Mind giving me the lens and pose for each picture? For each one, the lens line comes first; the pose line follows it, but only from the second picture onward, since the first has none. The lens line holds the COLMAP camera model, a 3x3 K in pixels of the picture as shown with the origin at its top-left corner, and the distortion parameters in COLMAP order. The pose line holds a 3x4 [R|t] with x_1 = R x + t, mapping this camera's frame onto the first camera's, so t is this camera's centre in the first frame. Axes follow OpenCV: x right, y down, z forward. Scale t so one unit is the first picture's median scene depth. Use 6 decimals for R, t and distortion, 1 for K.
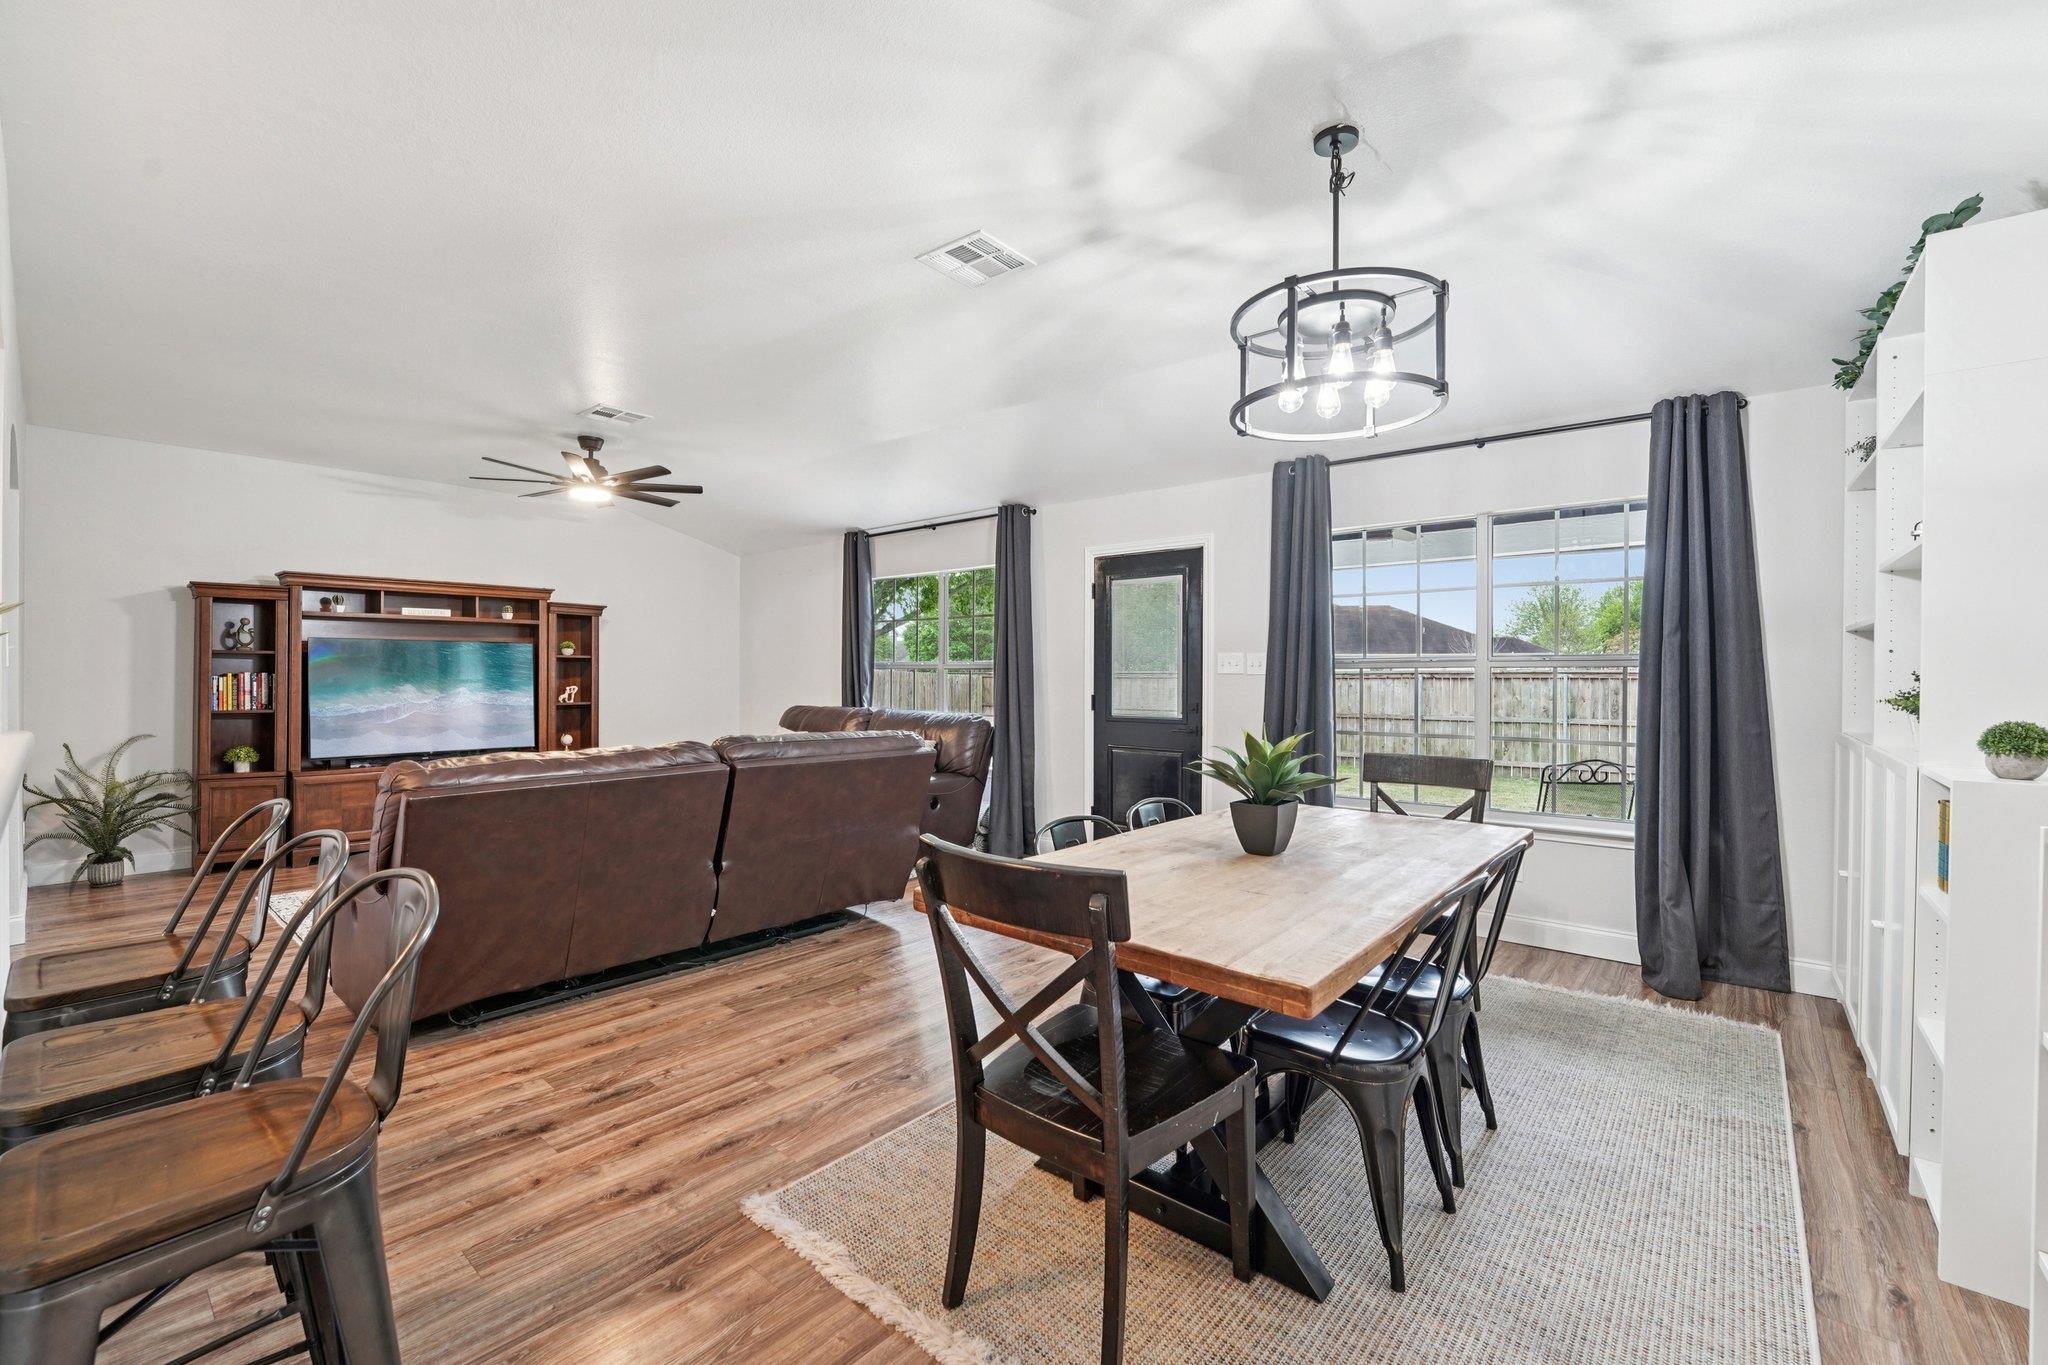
lens RADIAL K [[857.4, 0, 1012.7], [0, 857.4, 682.1], [0, 0, 1]] dist [-0.018247, 0.004213]
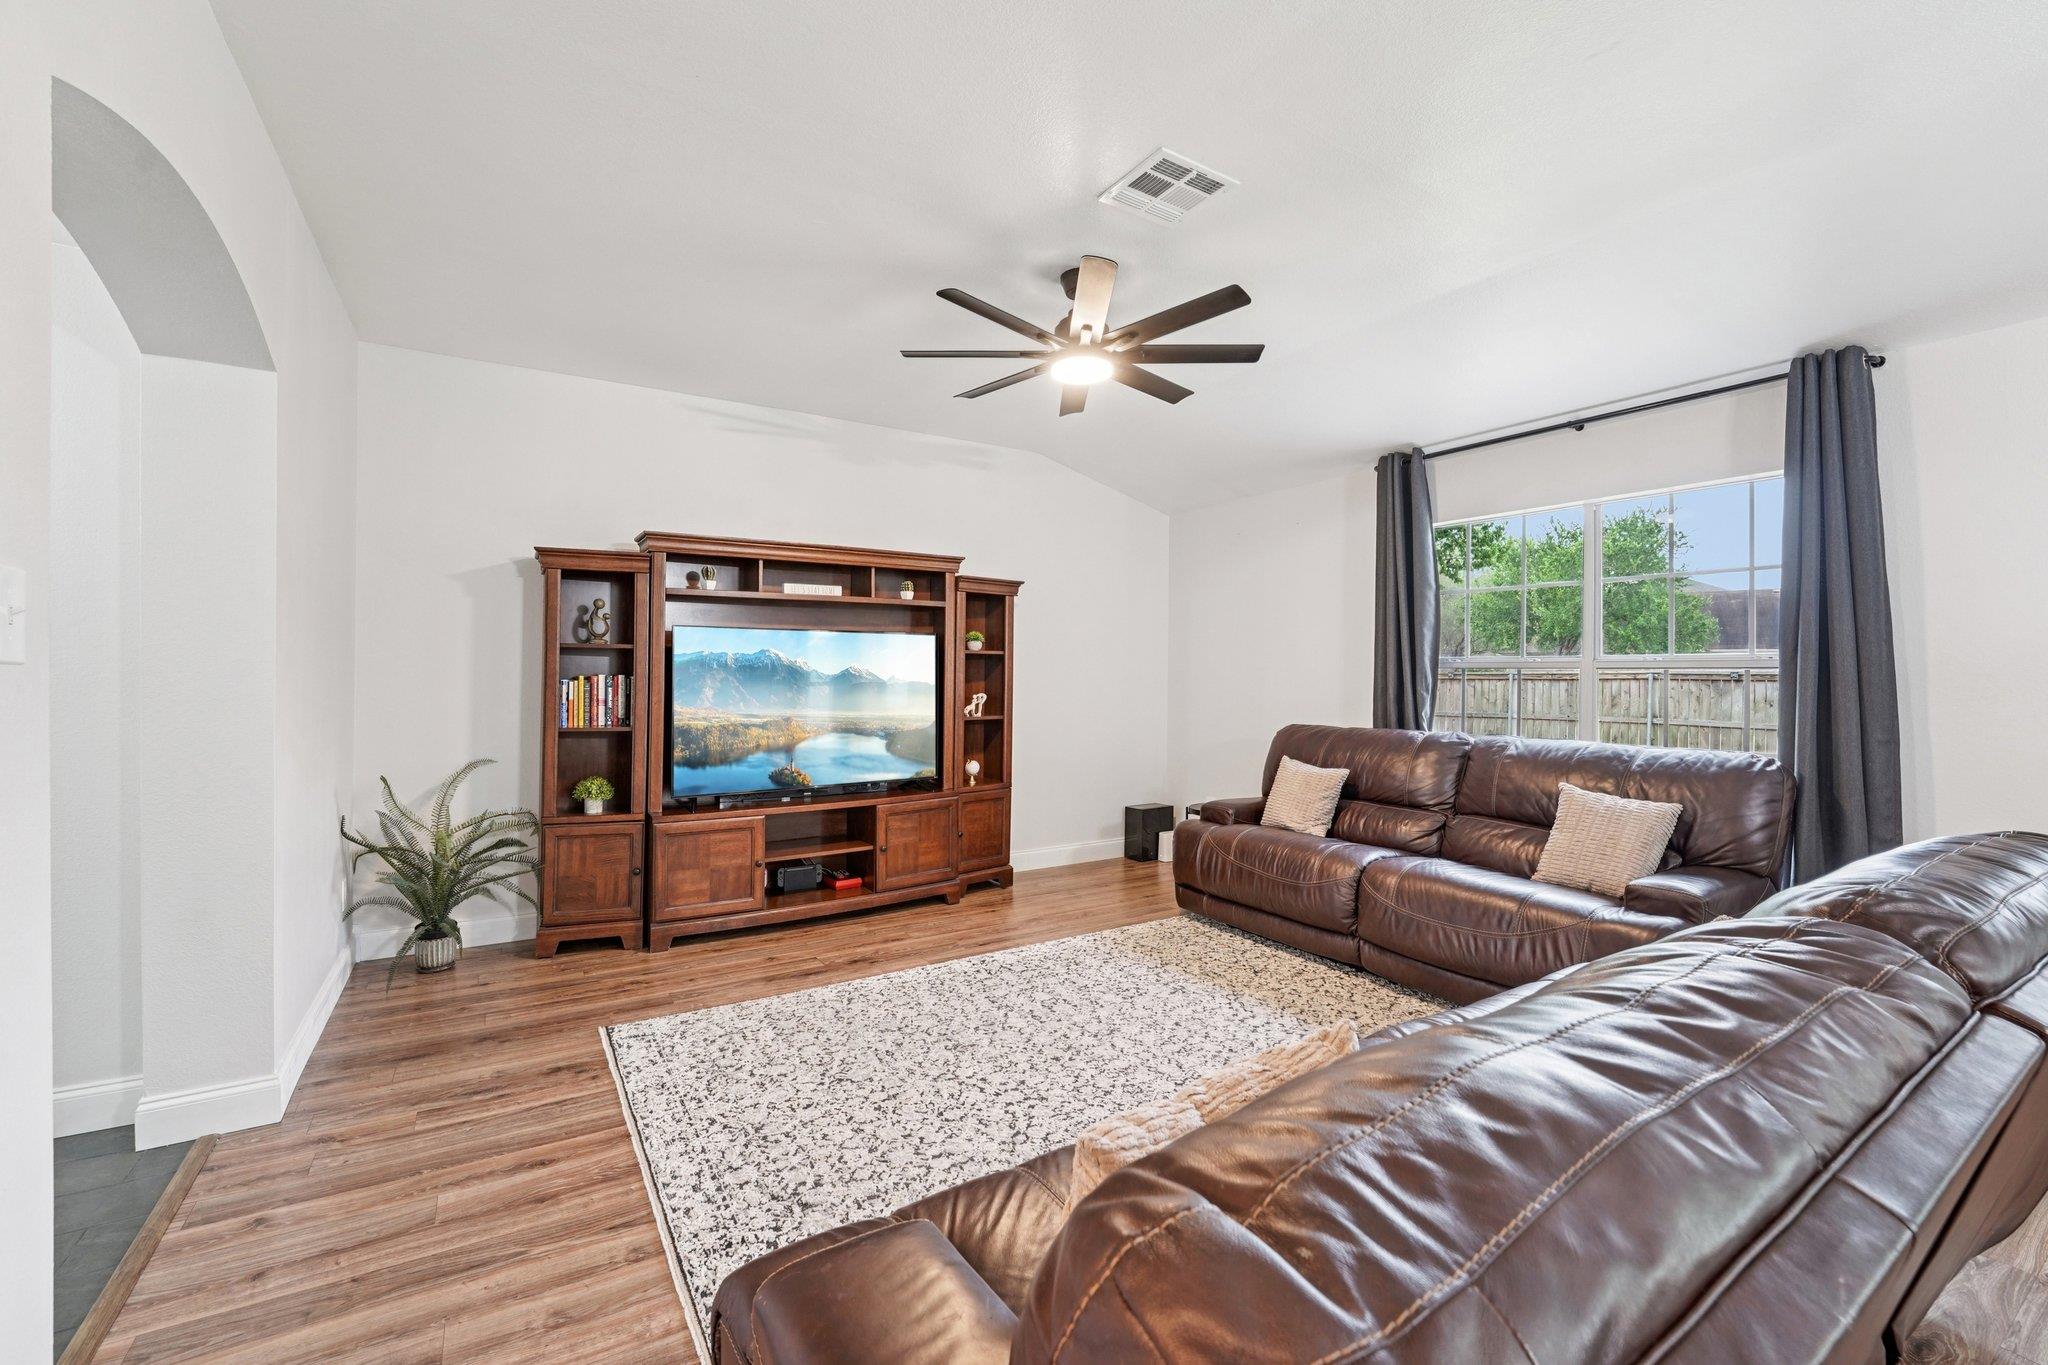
lens RADIAL K [[849.7, 0, 1018.2], [0, 849.7, 668.9], [0, 0, 1]] dist [-0.036412, 0.007603]
pose [[0.954434, -0.001819, -0.298417, -0.361034], [-0.003107, 0.999867, -0.016031, -0.006047], [0.298407, 0.016228, 0.954301, 0.433610]]
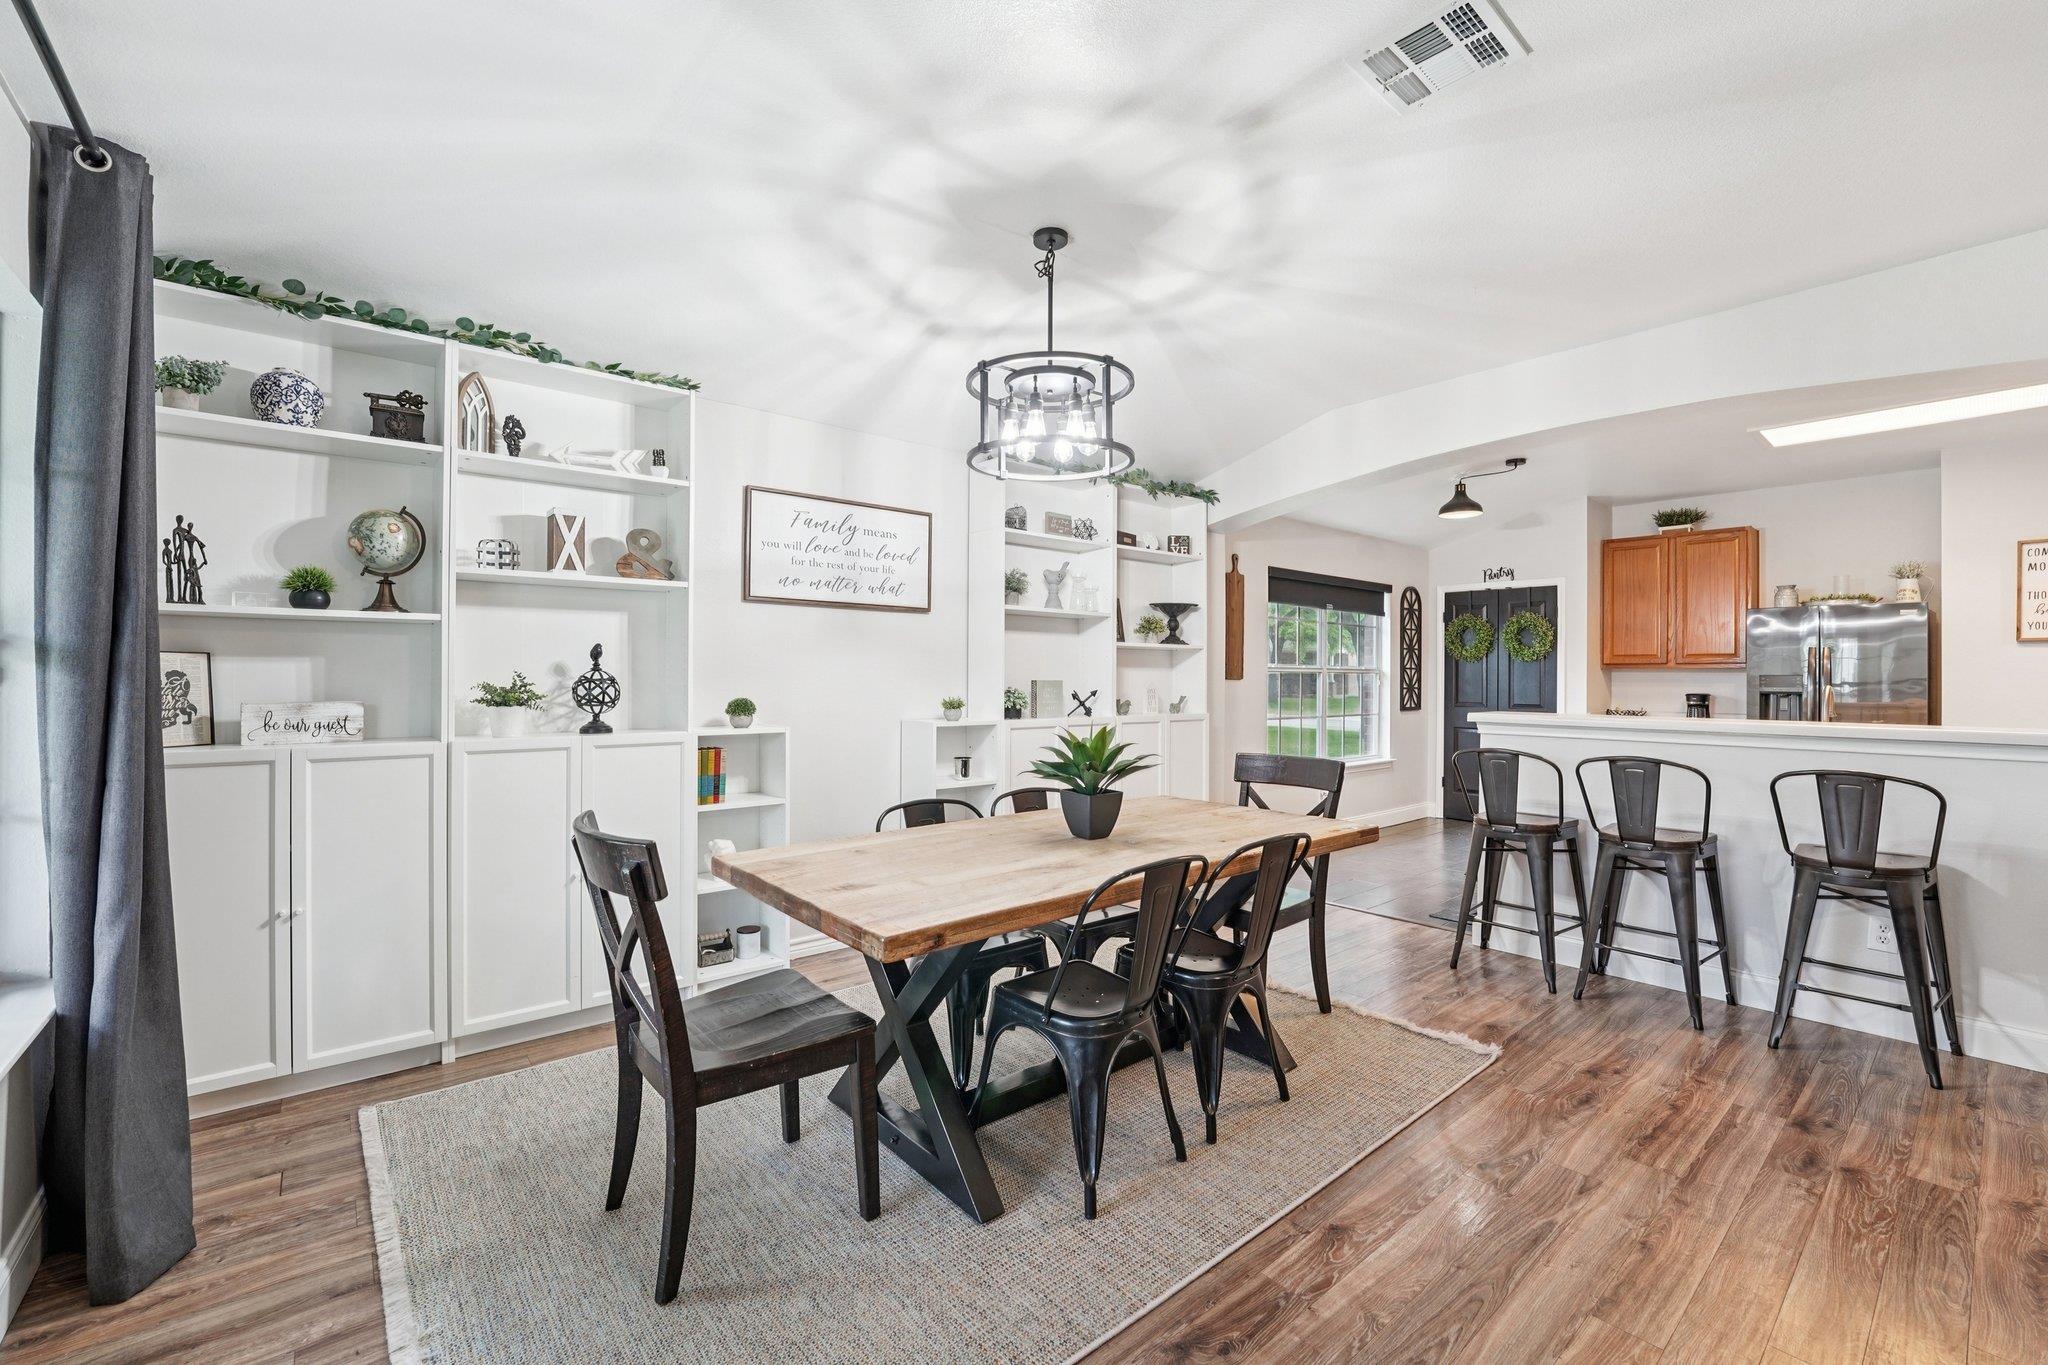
lens RADIAL K [[840.0, 0, 1015.5], [0, 840.0, 669.2], [0, 0, 1]] dist [-0.019224, 0.000664]
pose [[-0.985131, -0.006107, 0.171696, 0.093925], [-0.005181, 0.999970, 0.005843, -0.010352], [-0.171726, 0.004867, -0.985133, 0.948387]]
